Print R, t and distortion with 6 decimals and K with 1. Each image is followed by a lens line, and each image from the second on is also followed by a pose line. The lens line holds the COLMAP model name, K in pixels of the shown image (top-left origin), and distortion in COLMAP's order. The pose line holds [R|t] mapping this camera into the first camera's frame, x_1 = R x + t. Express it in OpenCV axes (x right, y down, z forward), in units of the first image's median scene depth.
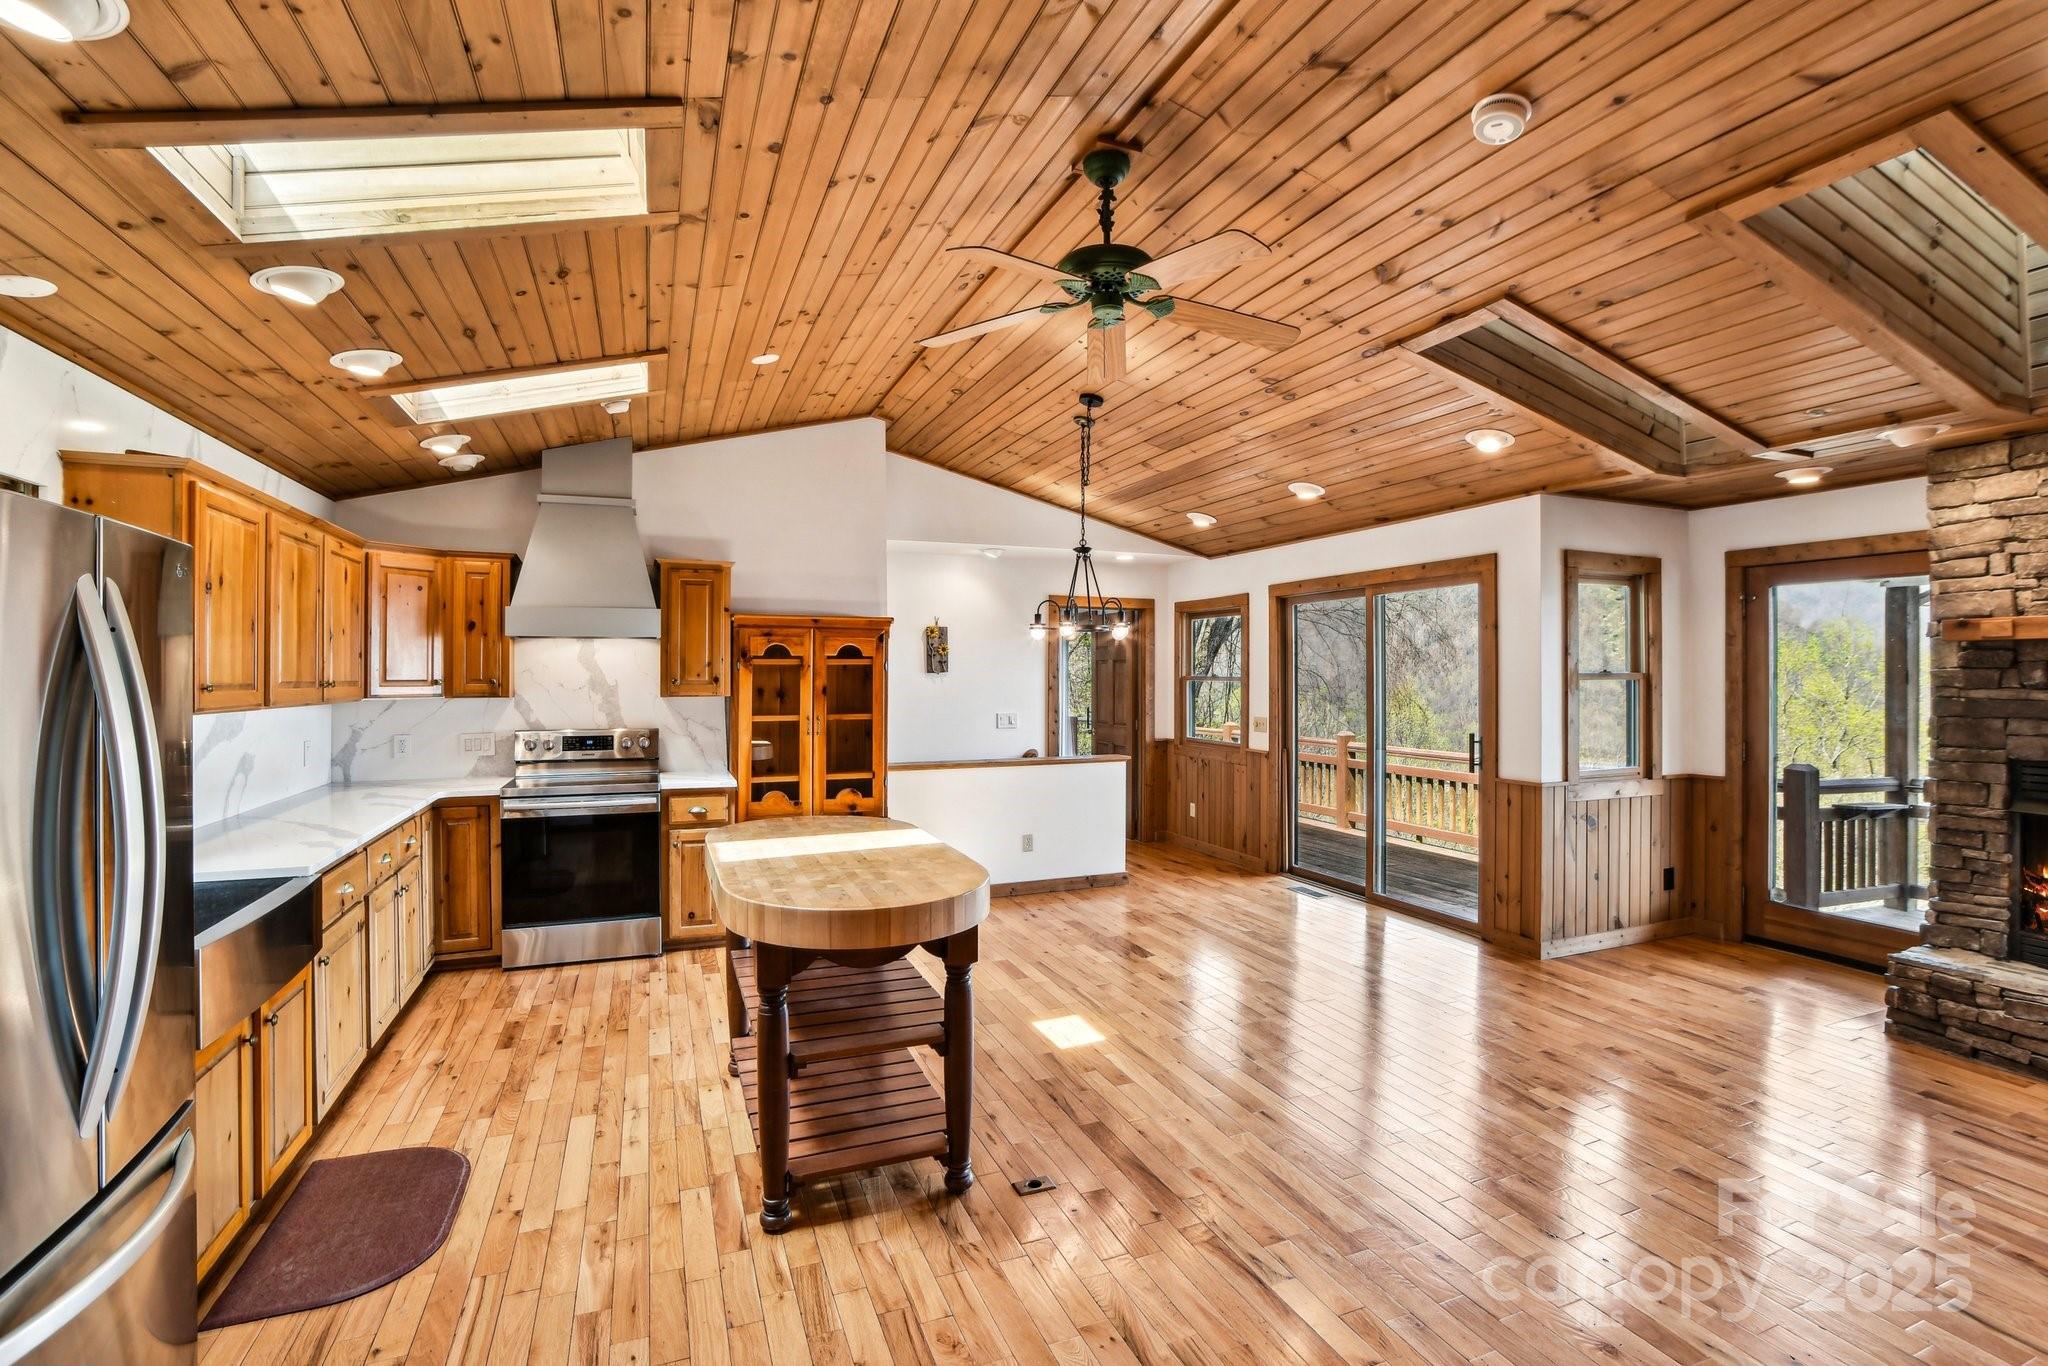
lens RADIAL K [[940.3, 0, 1106.7], [0, 940.3, 683.4], [0, 0, 1]] dist [-0.038202, 0.042508]
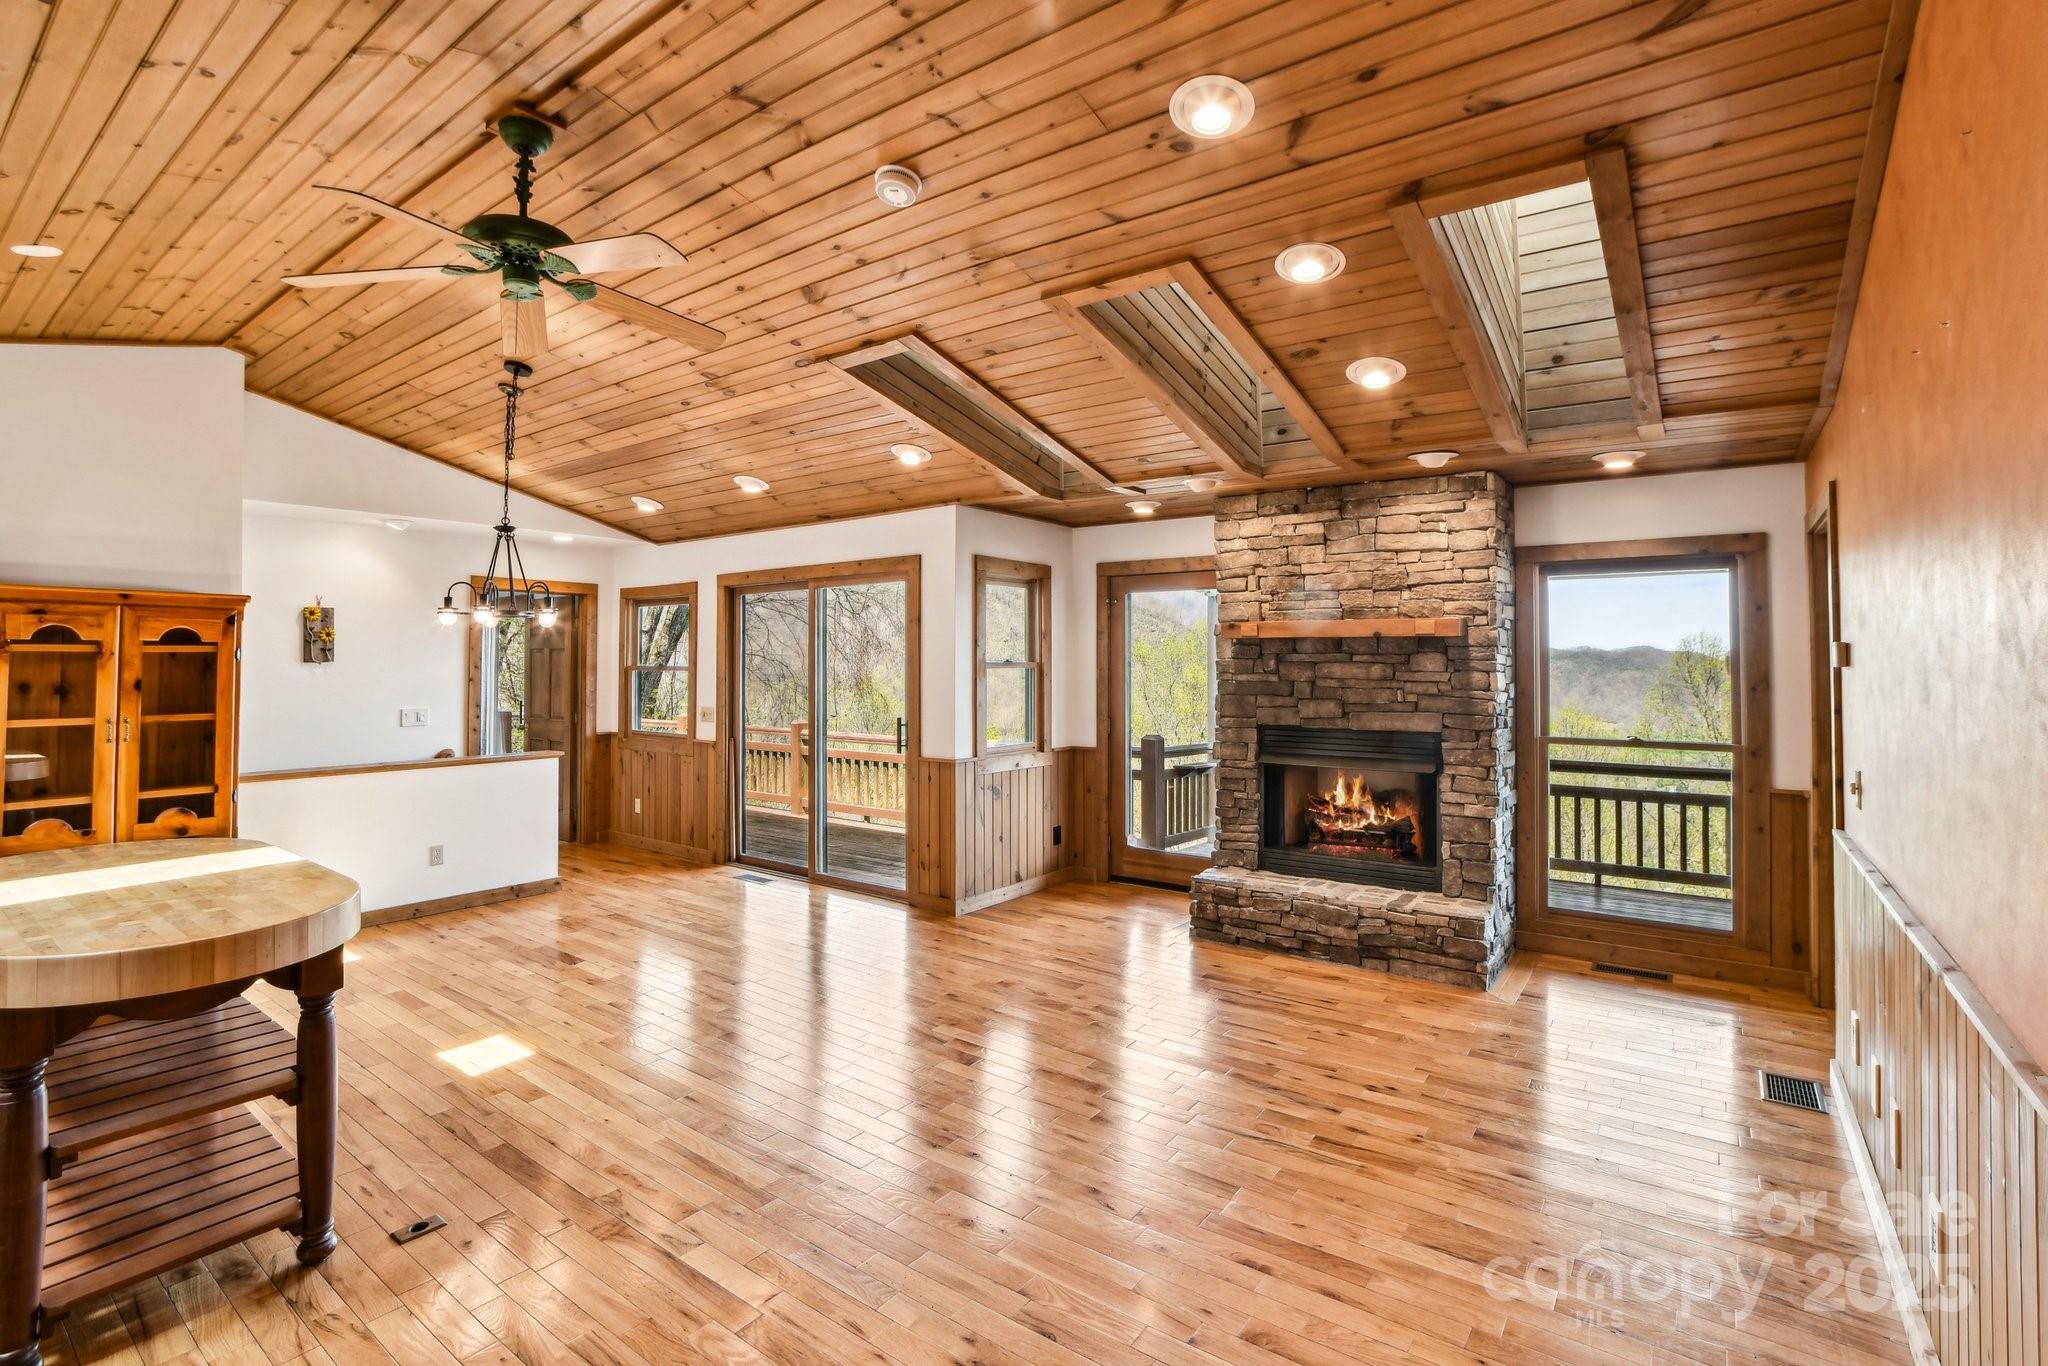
lens RADIAL K [[944.5, 0, 1043.2], [0, 944.5, 647.2], [0, 0, 1]] dist [-0.040738, 0.020362]
pose [[0.889484, 0.006538, 0.456920, 0.038828], [0.005850, 0.999653, -0.025692, 0.000429], [-0.456929, 0.025525, 0.889137, -0.074310]]
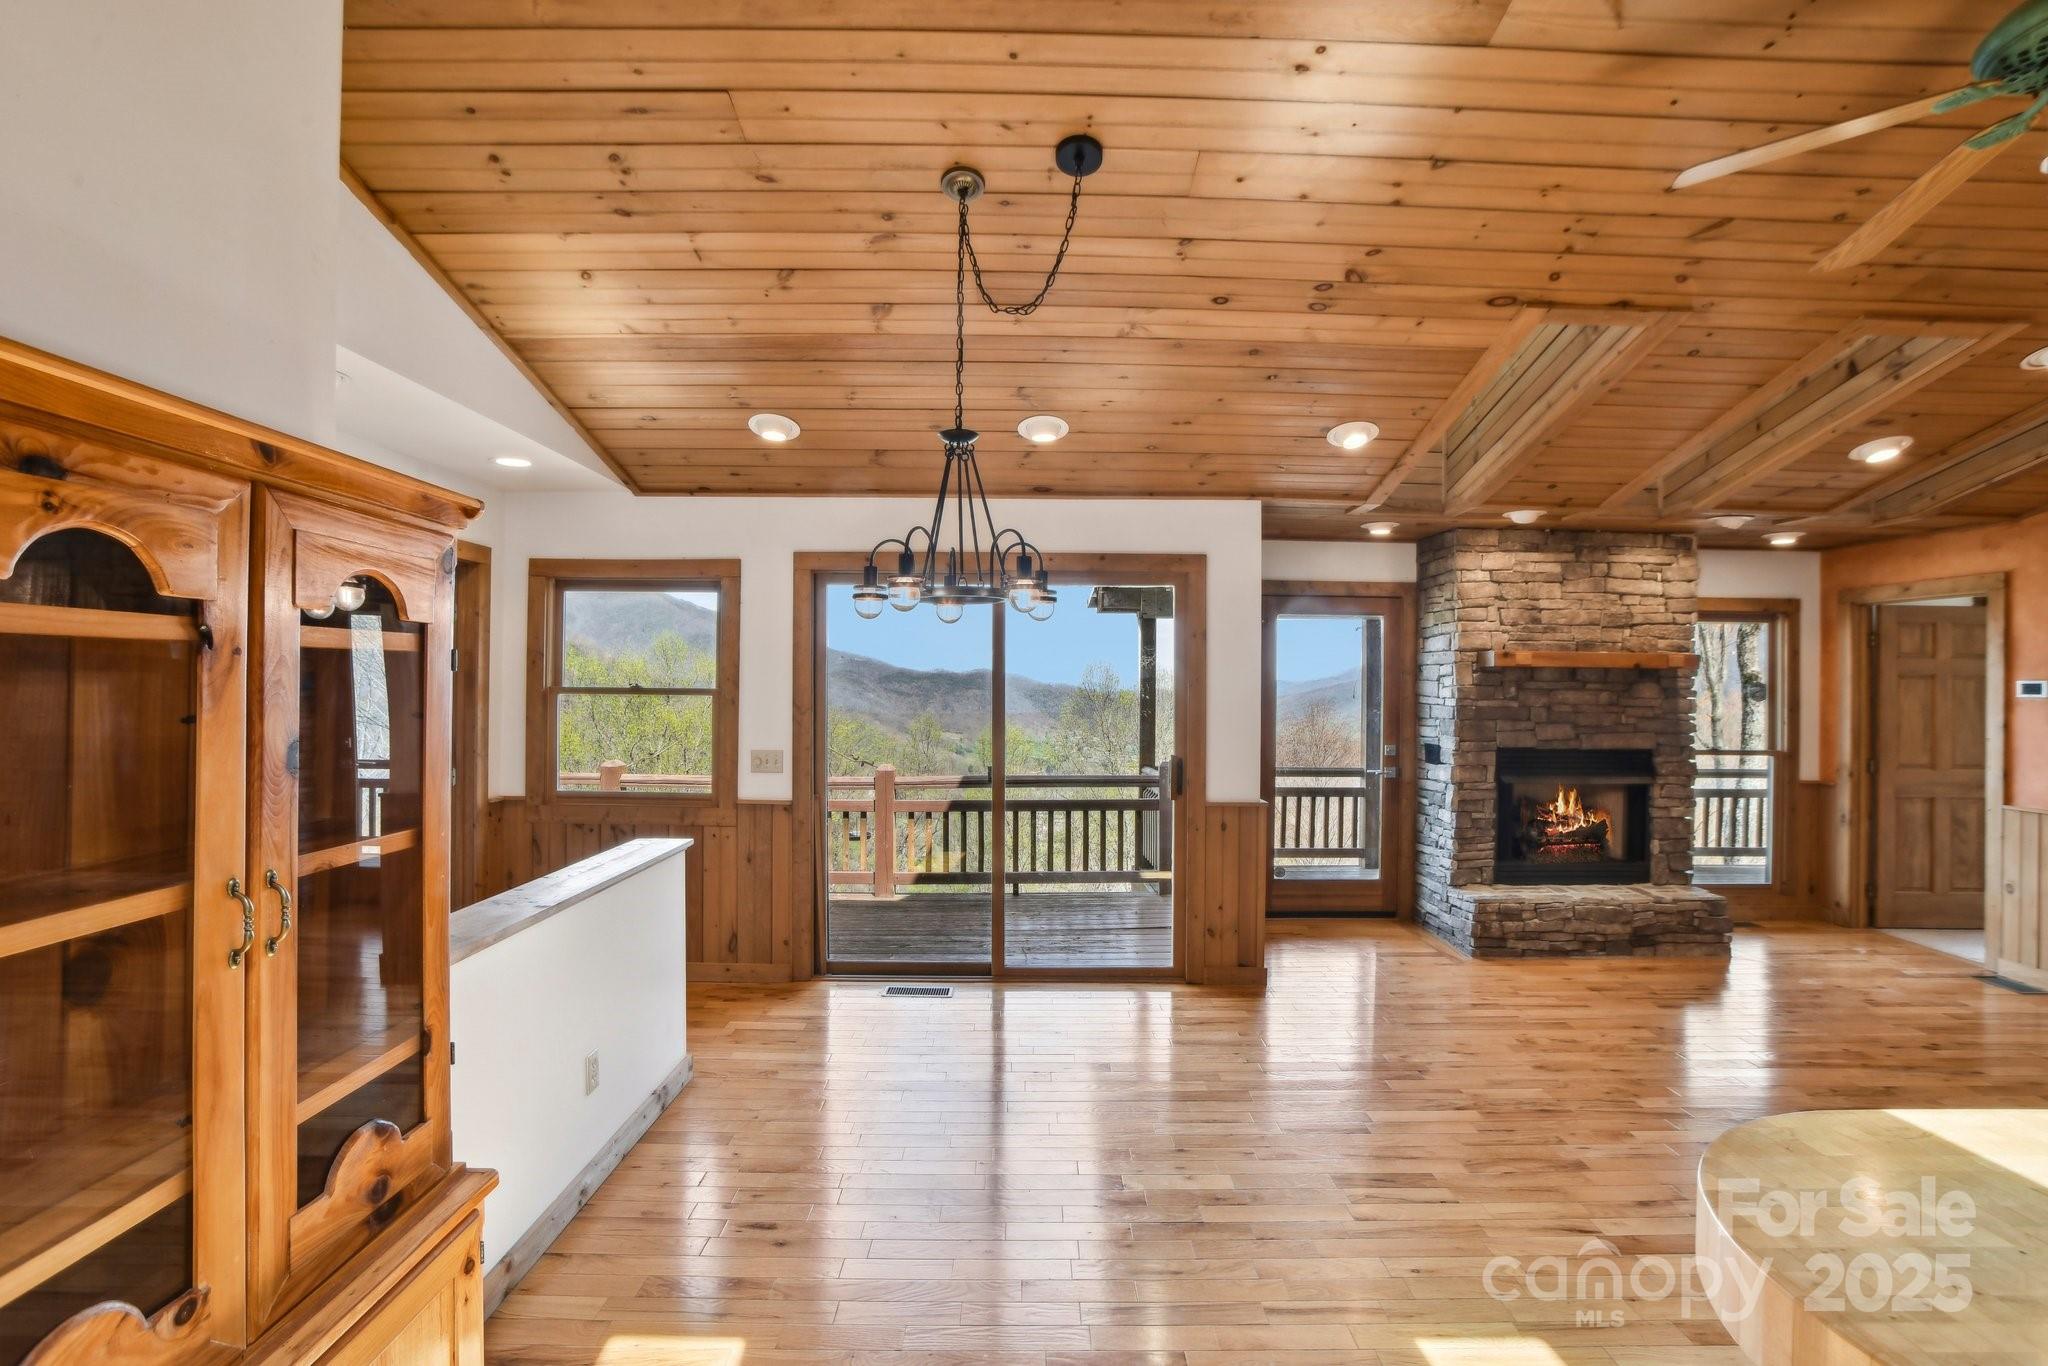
lens RADIAL K [[900.3, 0, 1041.7], [0, 900.3, 689.6], [0, 0, 1]] dist [-0.019358, 0.000266]
pose [[0.426421, -0.002309, 0.904522, -0.502916], [0.001424, 0.999997, 0.001881, -0.011220], [-0.904524, 0.000485, 0.426423, 0.871260]]
